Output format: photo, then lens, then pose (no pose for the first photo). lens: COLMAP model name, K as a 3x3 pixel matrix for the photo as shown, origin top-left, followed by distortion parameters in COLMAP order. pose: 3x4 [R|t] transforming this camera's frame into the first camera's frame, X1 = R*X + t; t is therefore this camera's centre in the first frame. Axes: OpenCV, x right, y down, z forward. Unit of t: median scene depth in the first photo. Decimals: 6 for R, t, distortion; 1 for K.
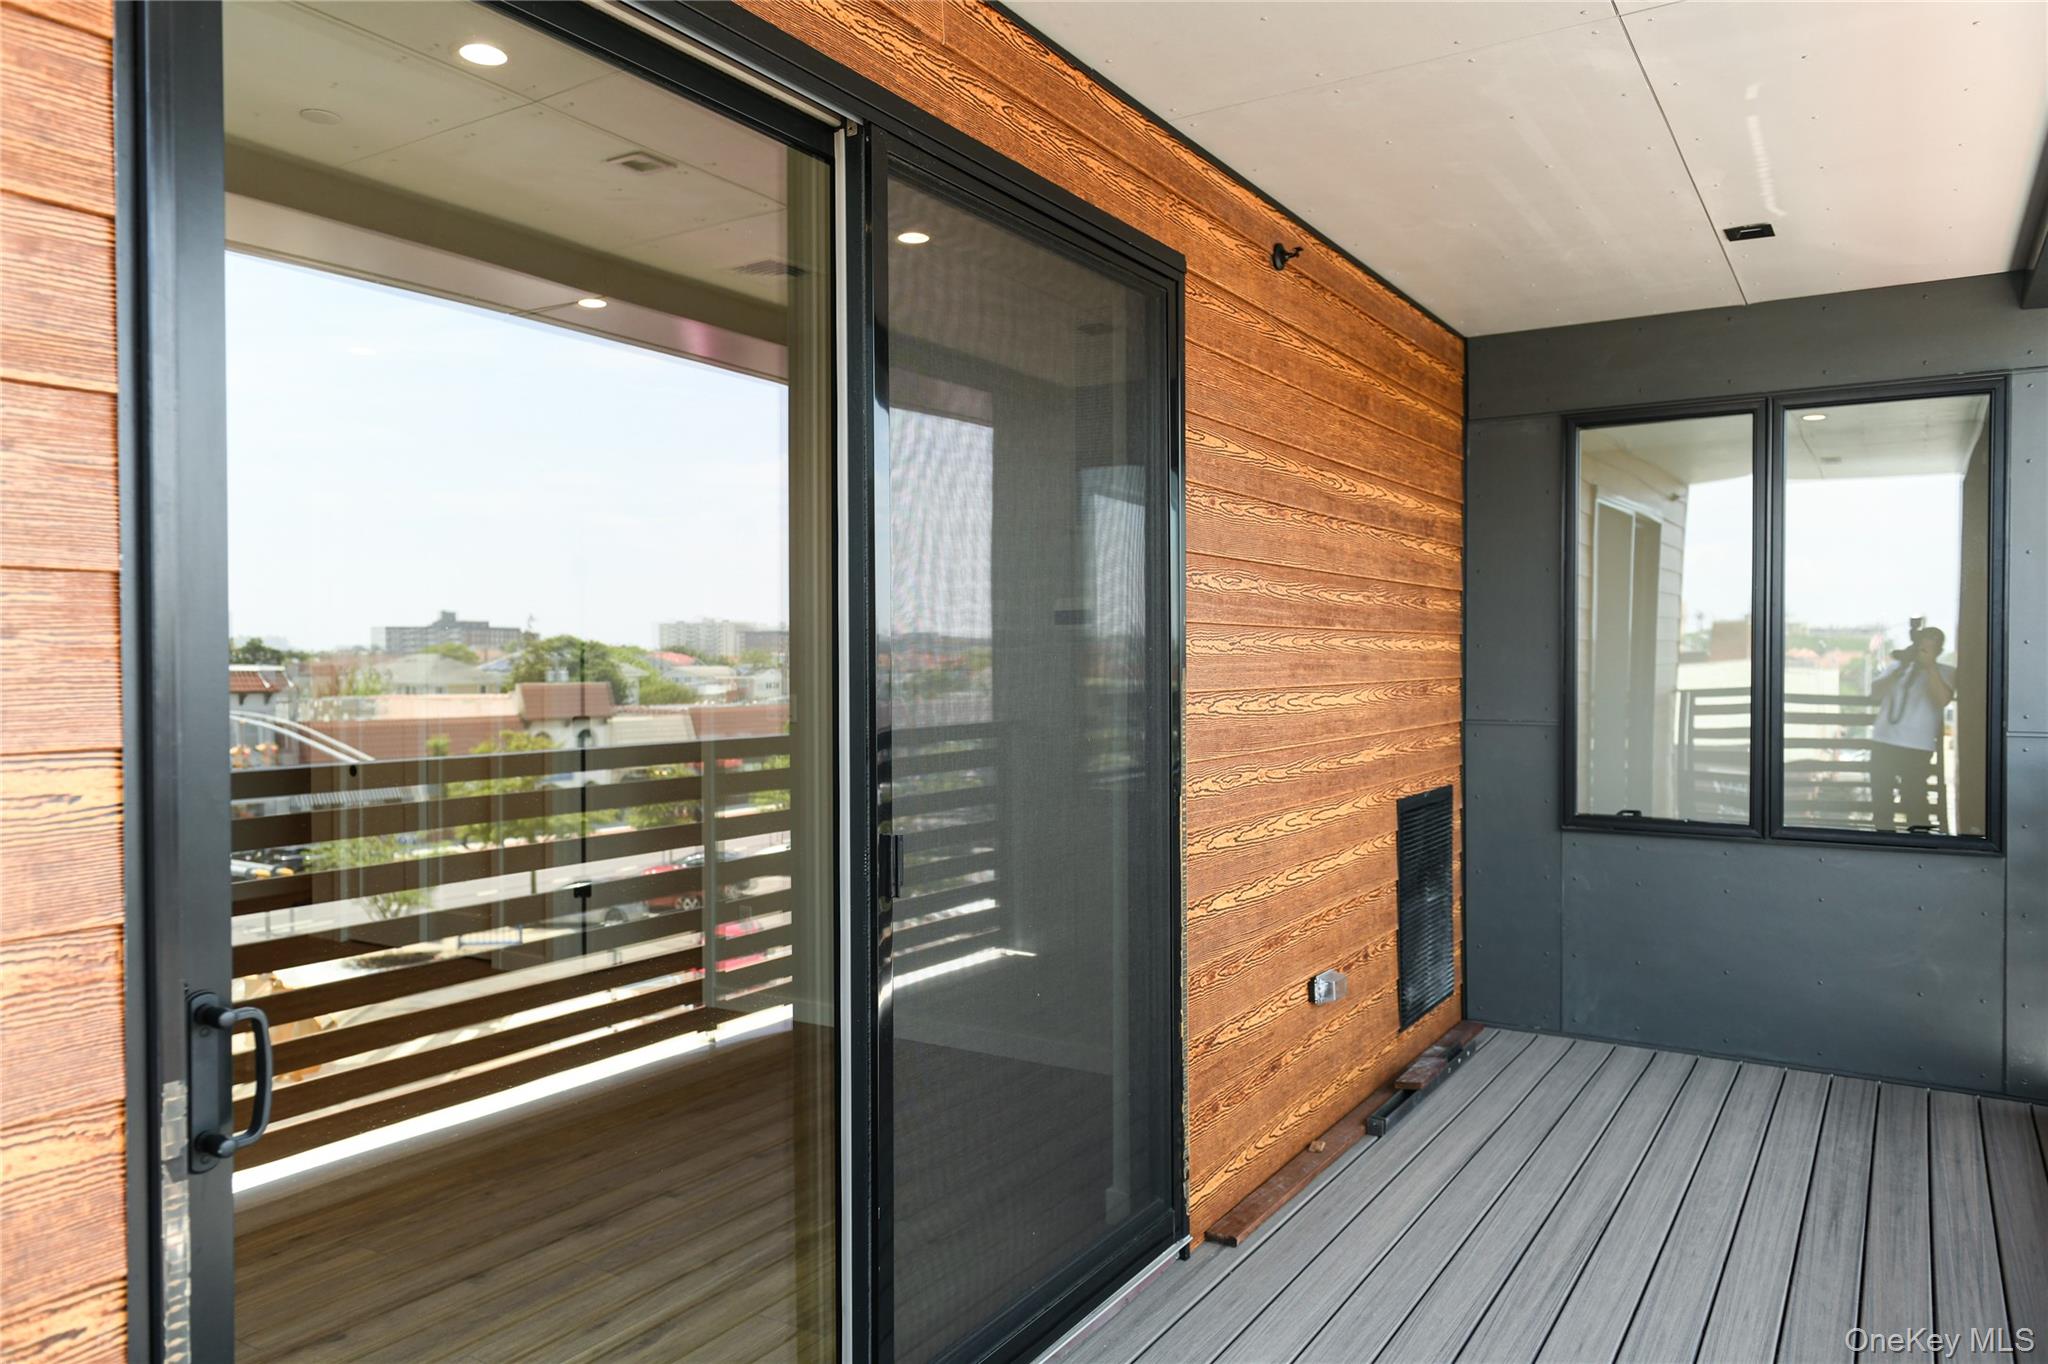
lens RADIAL K [[1397.2, 0, 1041.7], [0, 1397.2, 676.5], [0, 0, 1]] dist [0.016301, -0.004811]
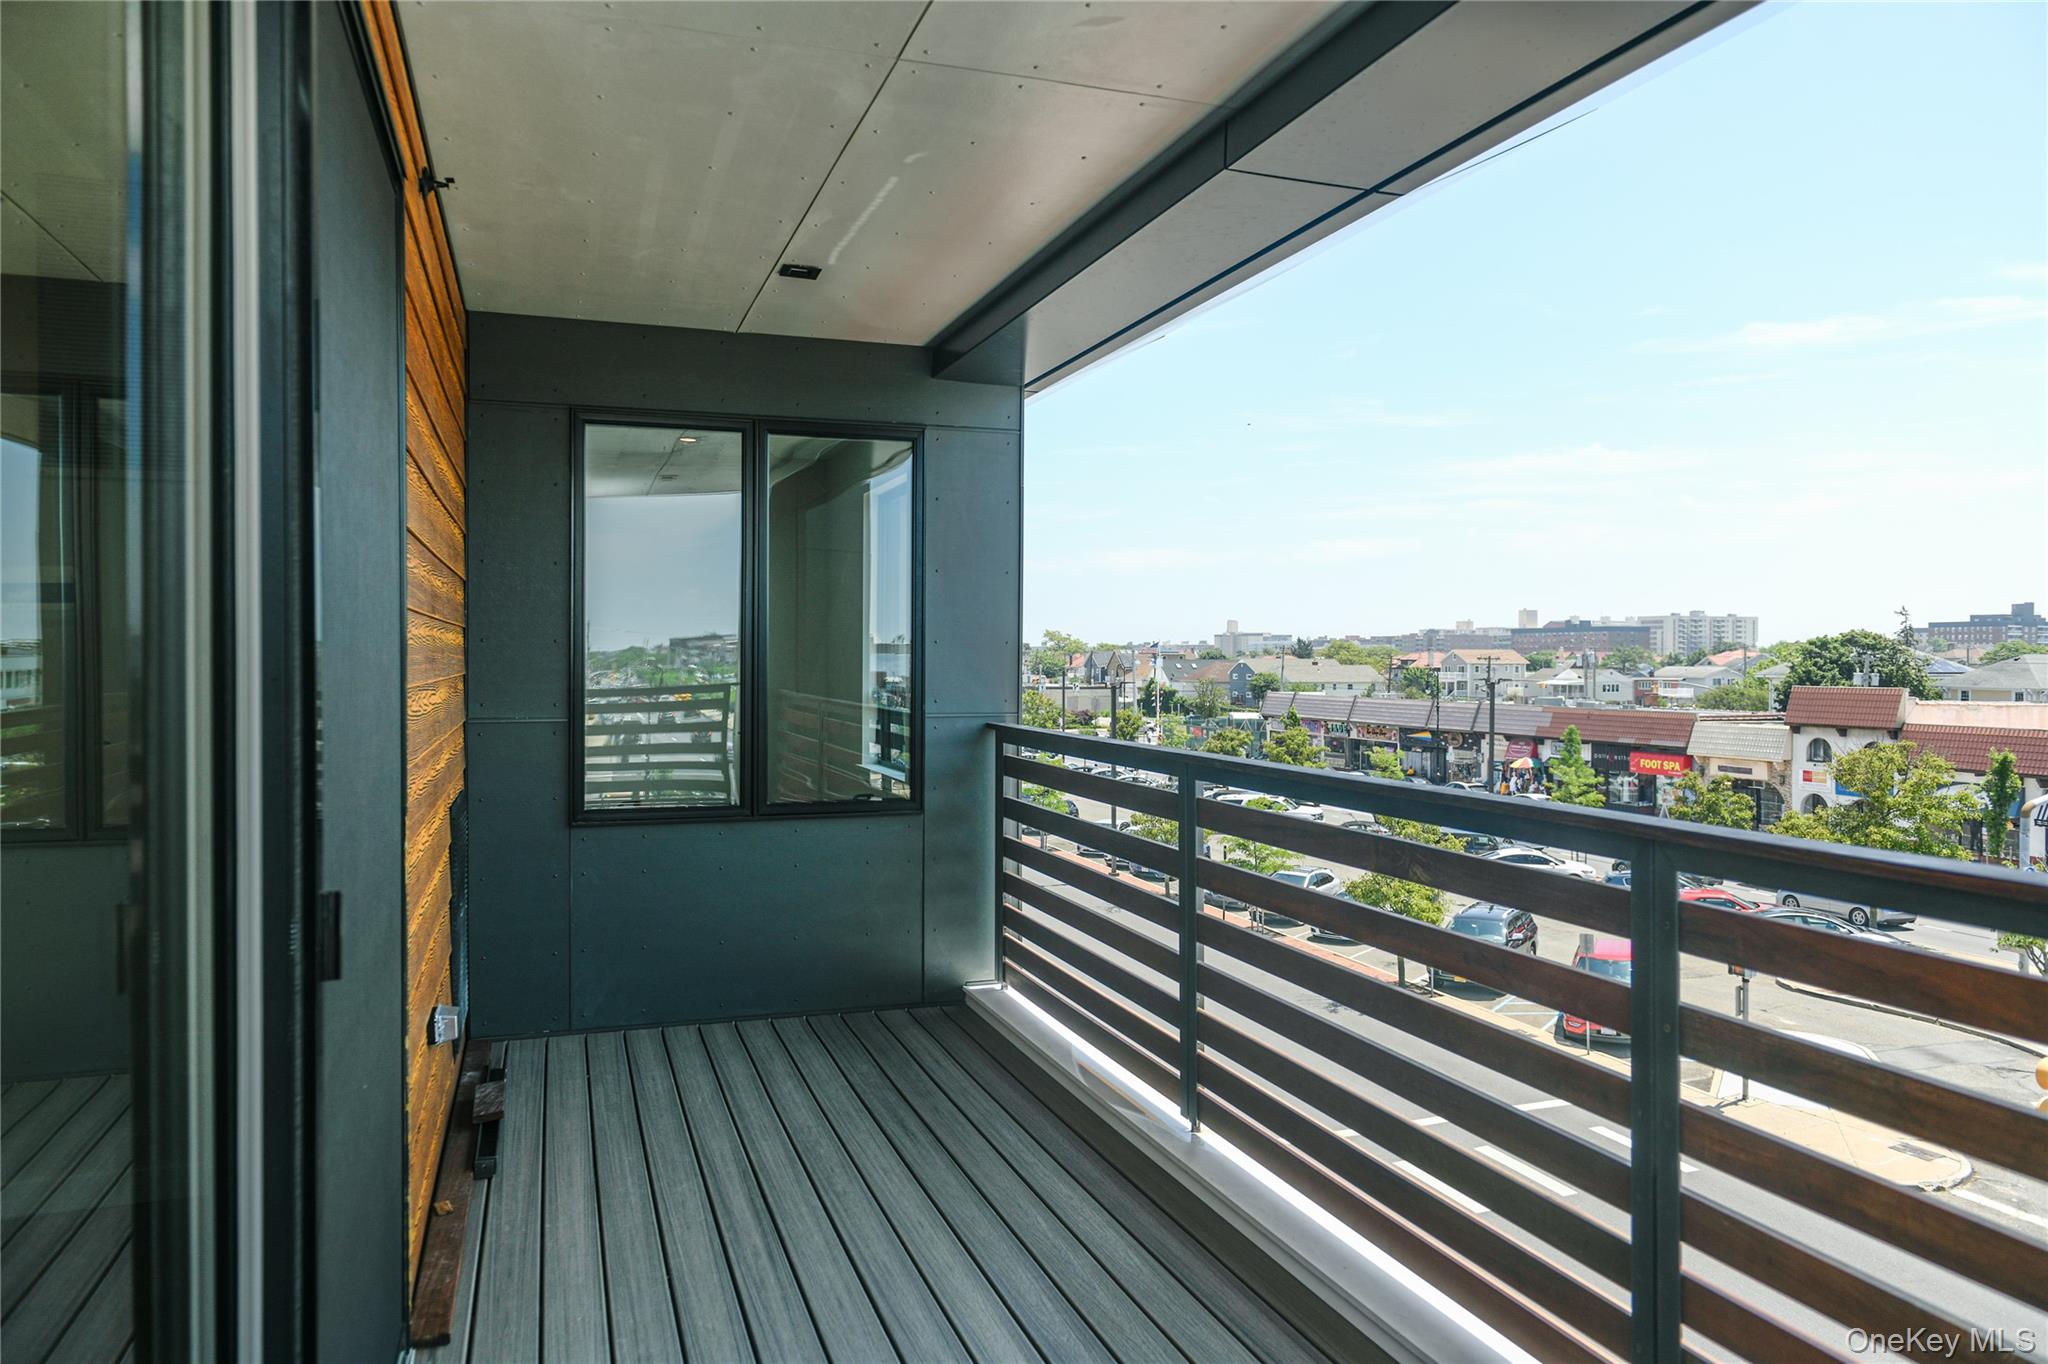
lens RADIAL K [[1397.2, 0, 1031.0], [0, 1397.2, 682.1], [0, 0, 1]] dist [0.016301, -0.004811]
pose [[0.633937, -0.010985, 0.773307, -0.209310], [0.004734, 0.999936, 0.010323, -0.001437], [-0.773370, -0.002883, 0.633948, 0.134088]]
